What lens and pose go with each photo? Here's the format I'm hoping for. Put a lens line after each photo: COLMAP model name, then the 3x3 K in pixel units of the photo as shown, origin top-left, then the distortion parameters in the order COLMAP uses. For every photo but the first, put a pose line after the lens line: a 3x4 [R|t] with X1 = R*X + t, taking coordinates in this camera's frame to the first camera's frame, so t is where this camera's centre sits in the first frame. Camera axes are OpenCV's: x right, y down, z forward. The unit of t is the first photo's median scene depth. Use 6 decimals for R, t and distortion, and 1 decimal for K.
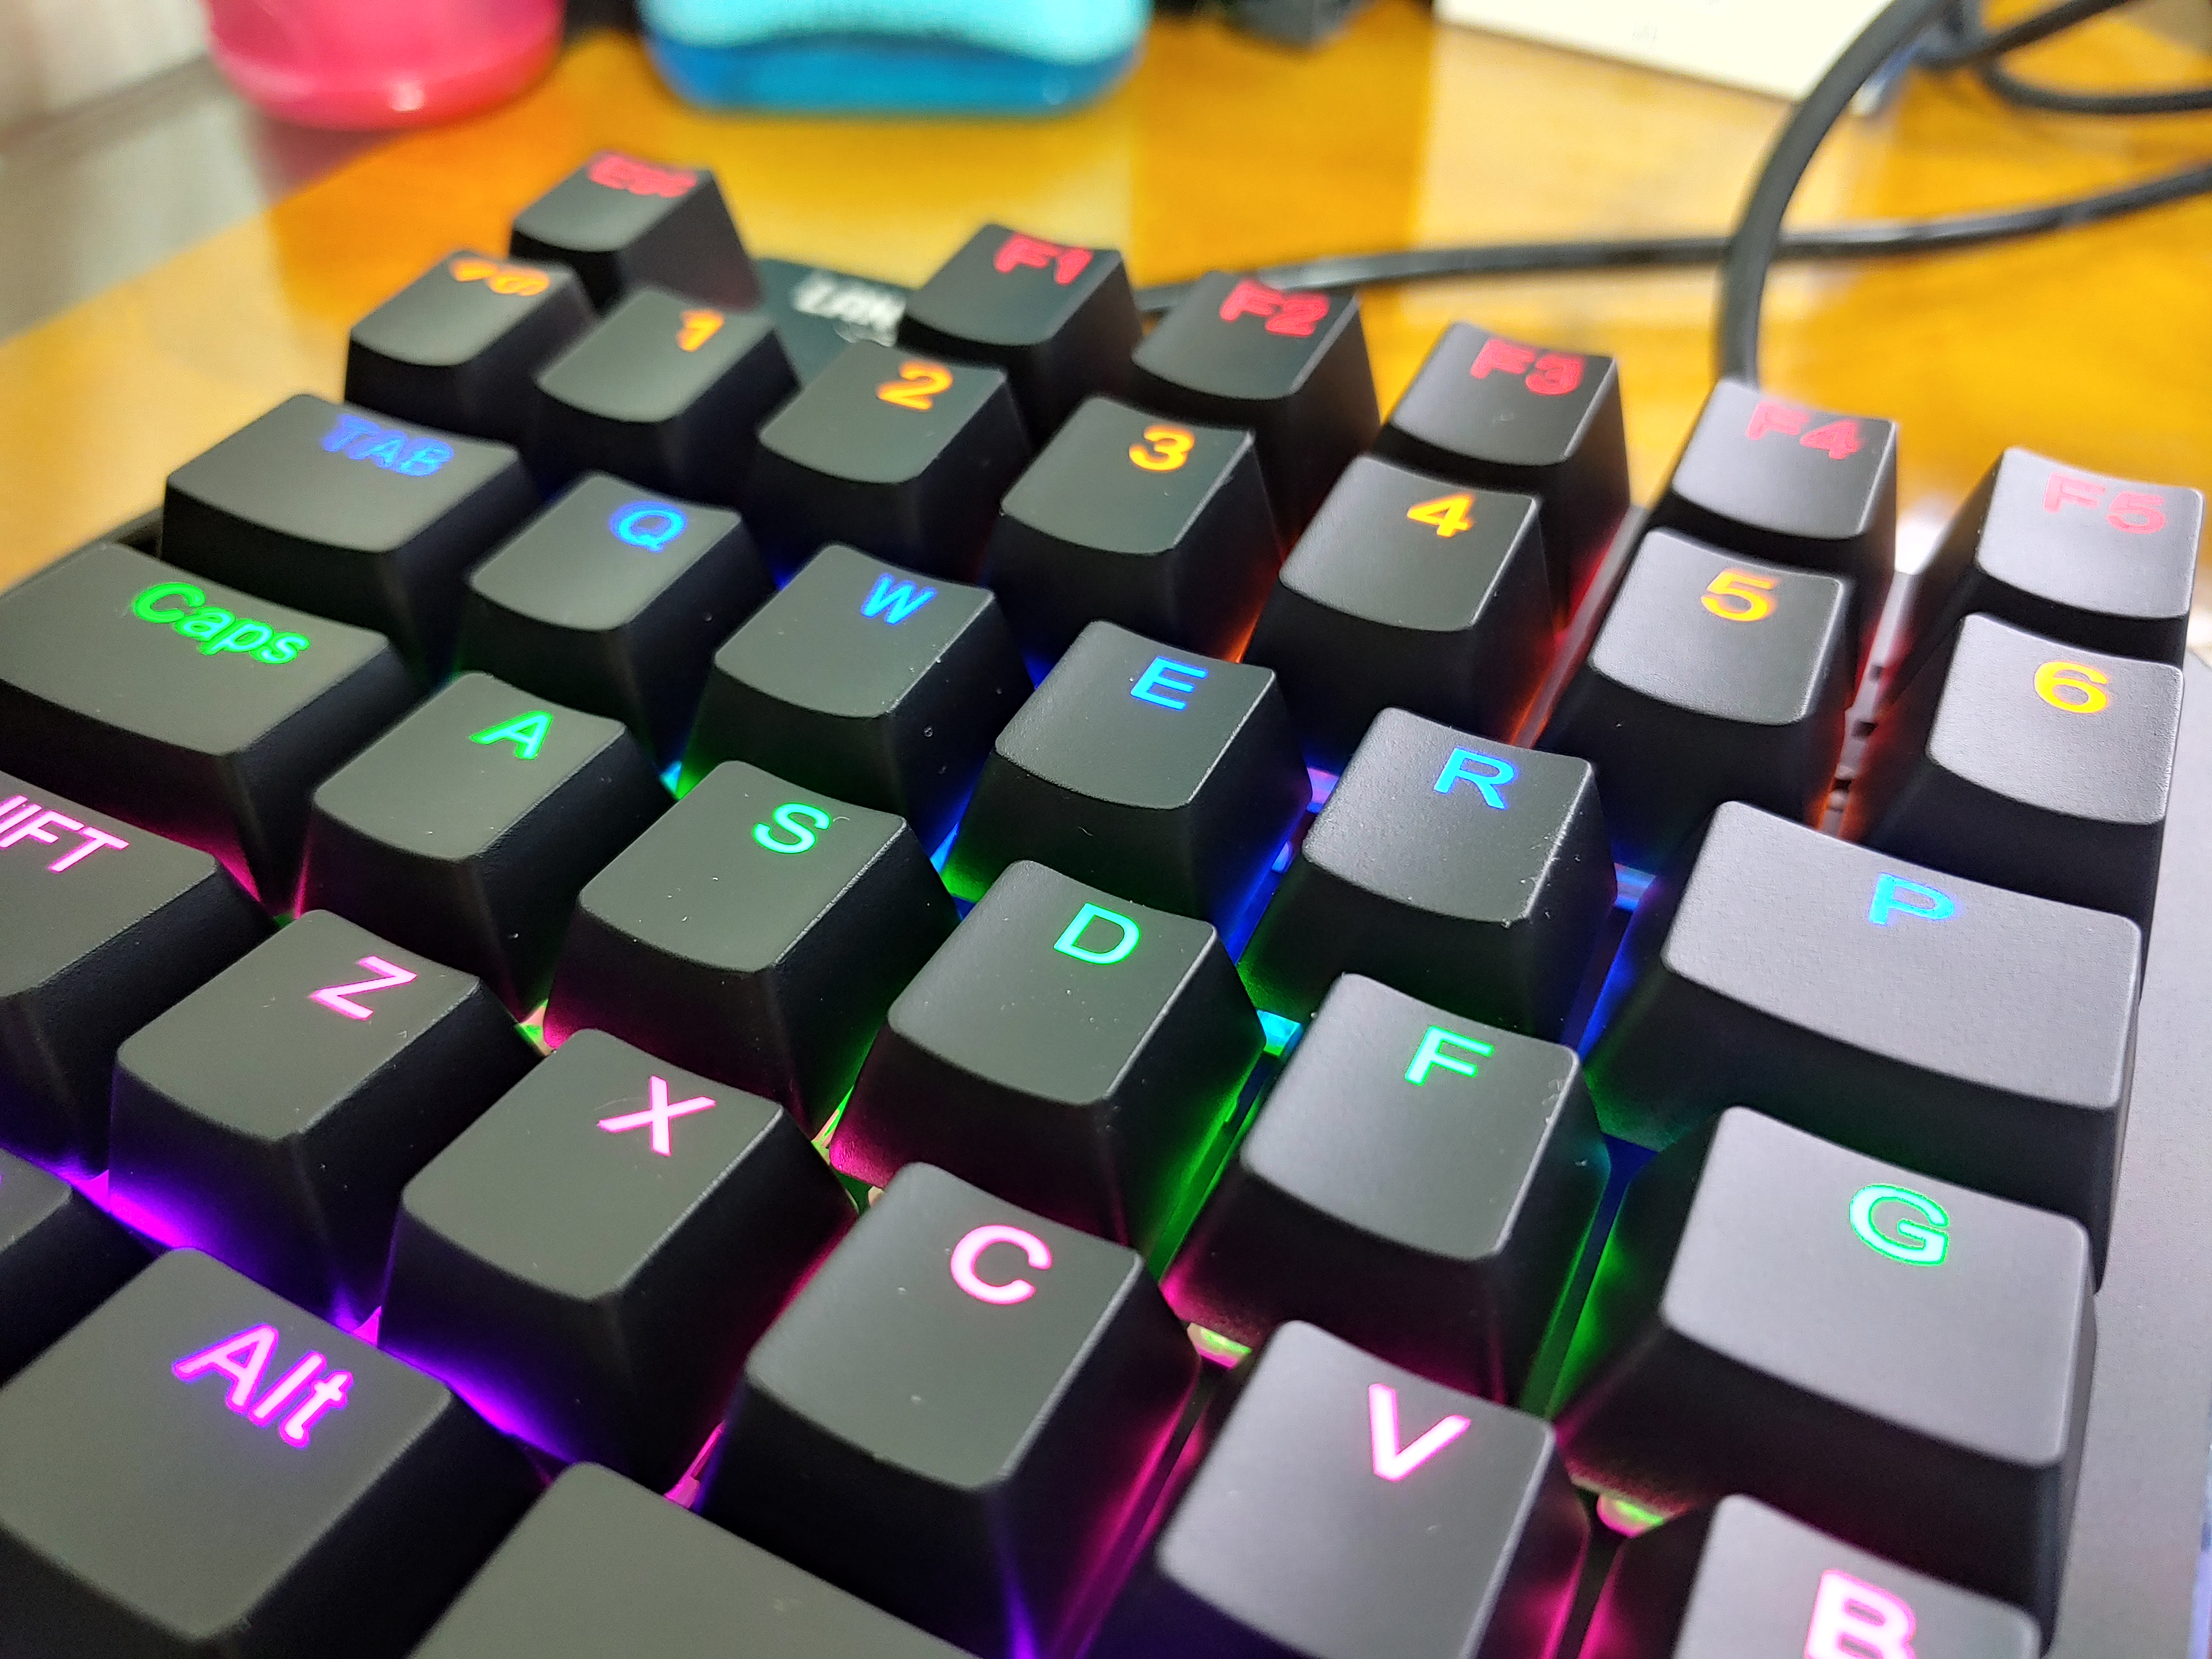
lens RADIAL K [[1841.6, 0, 1106.0], [0, 1841.6, 829.5], [0, 0, 1]] dist [-0.044350, 0.005392]
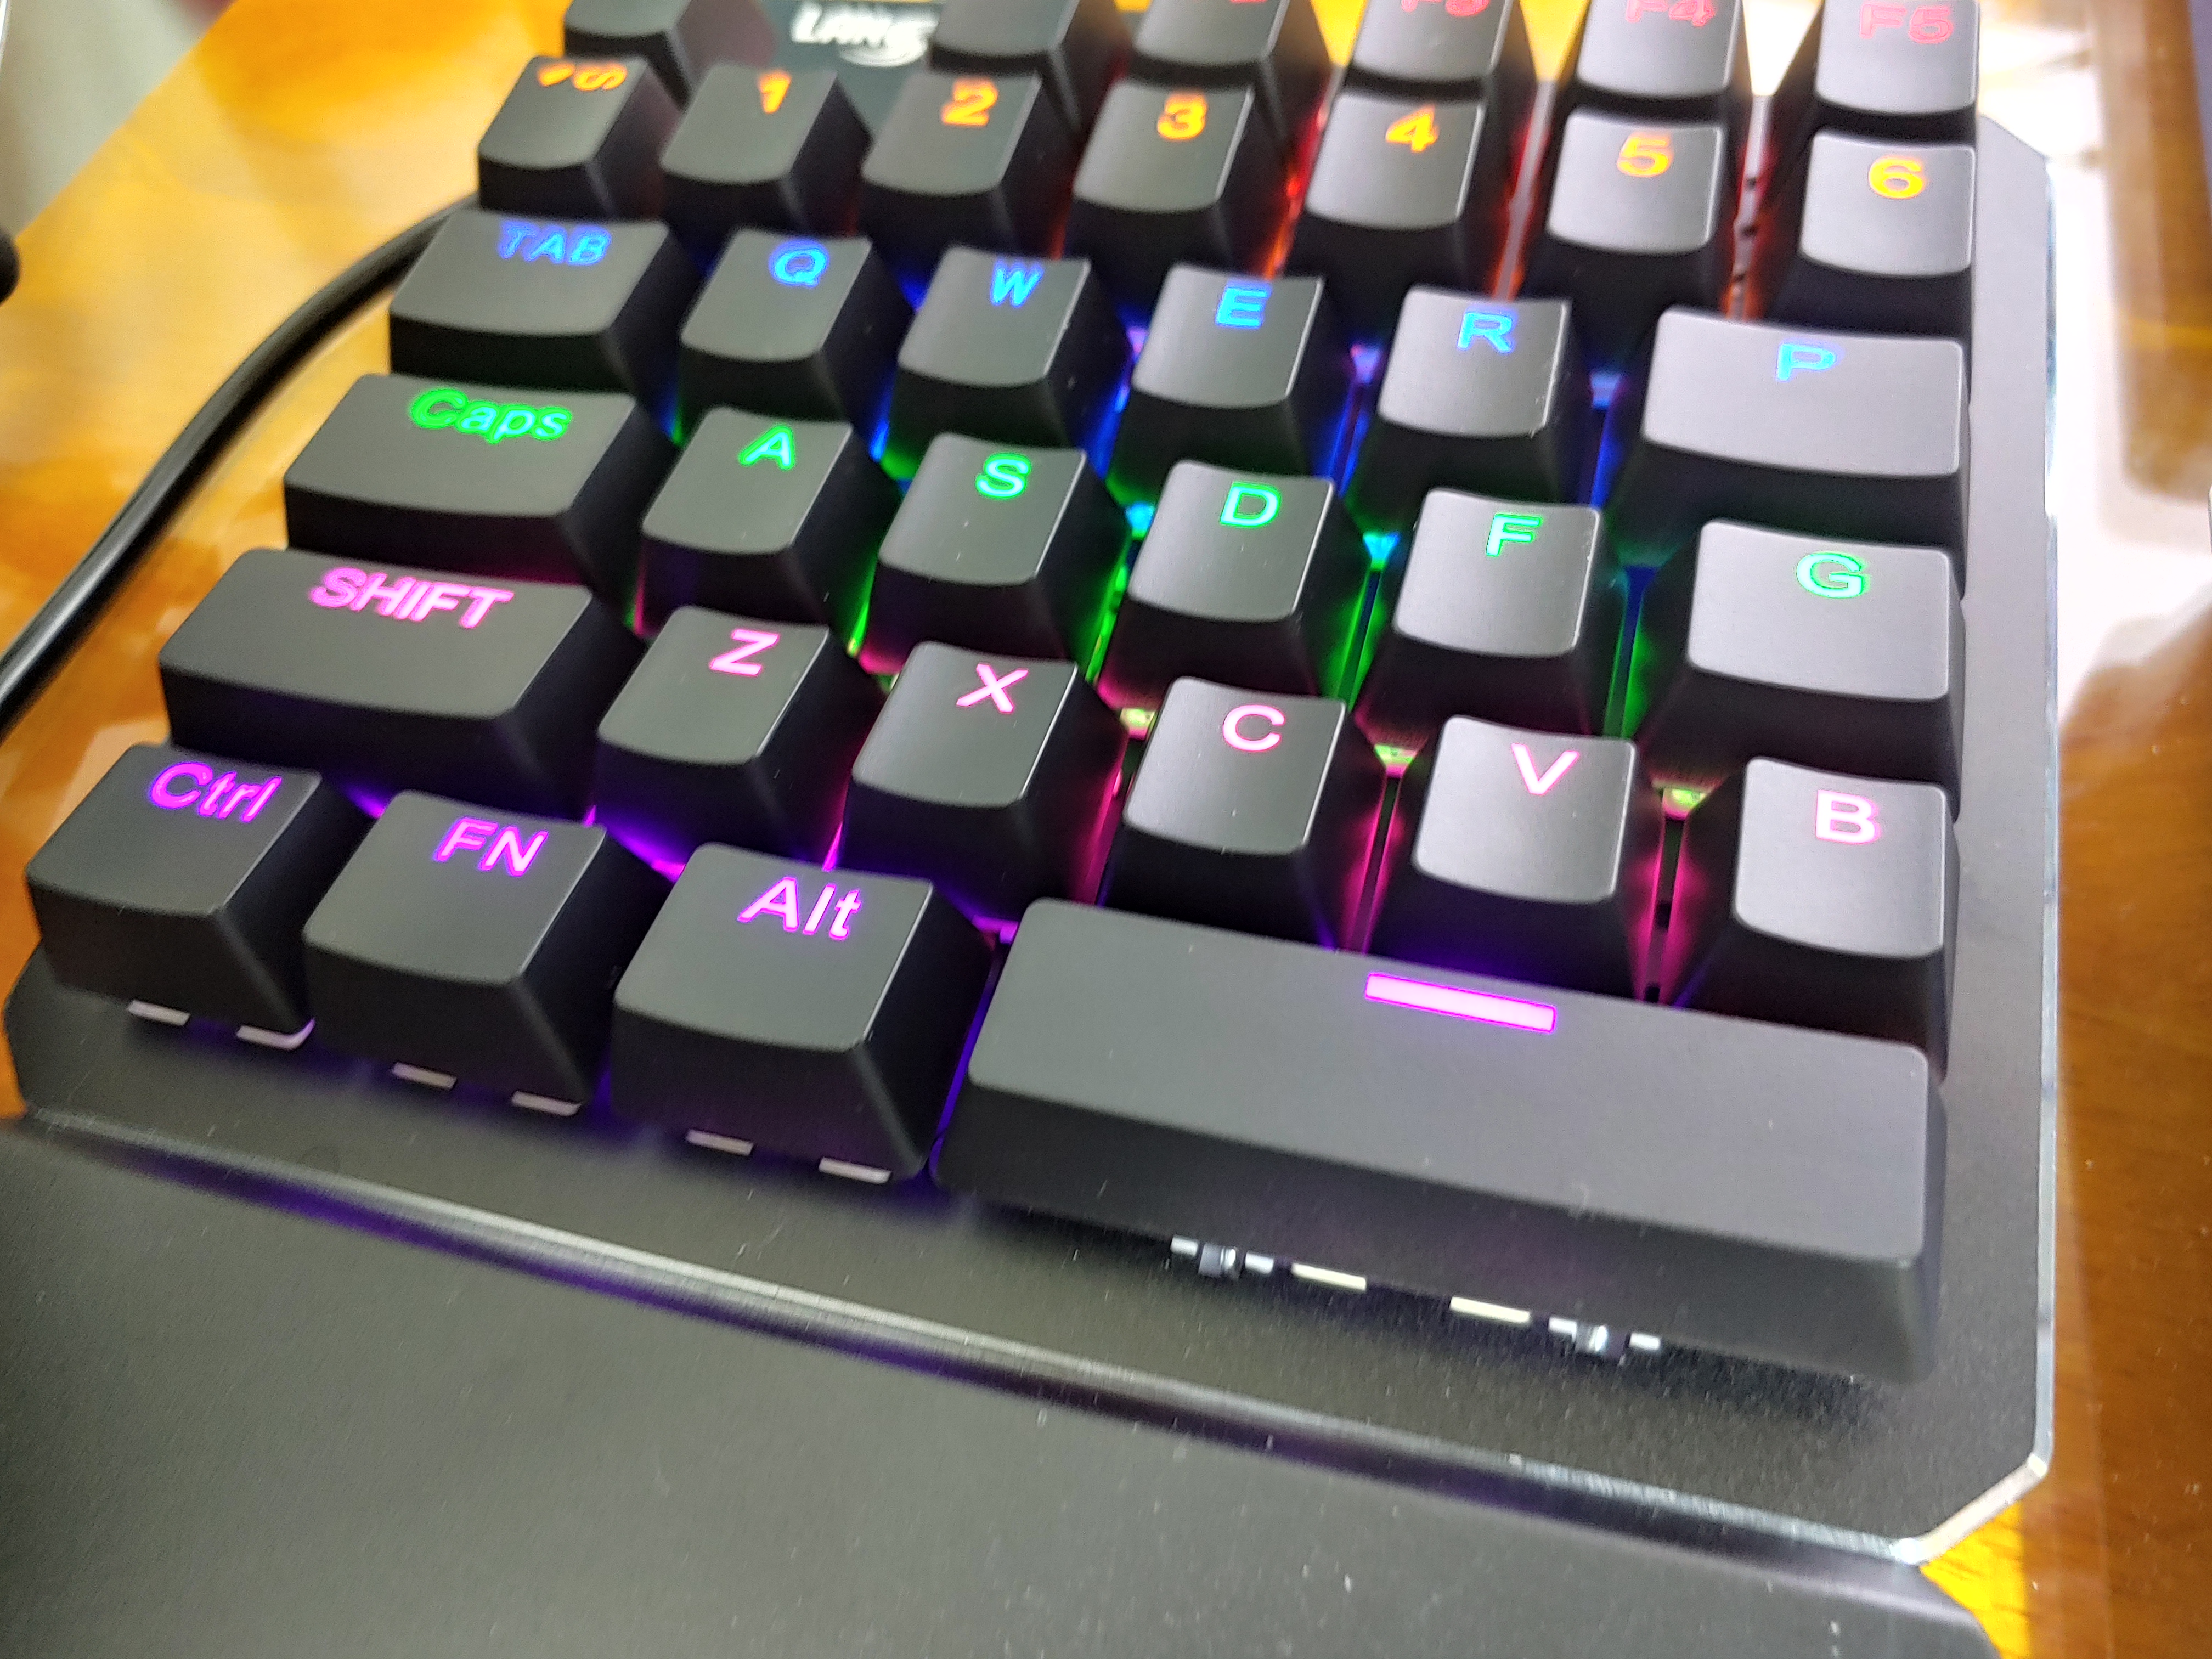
lens RADIAL K [[1859.1, 0, 1106.0], [0, 1859.1, 829.5], [0, 0, 1]] dist [-0.057582, 0.000973]
pose [[0.975445, -0.218540, 0.027351, -0.186161], [0.207639, 0.953908, 0.216669, -0.030538], [-0.073441, -0.205669, 0.975862, -0.382446]]
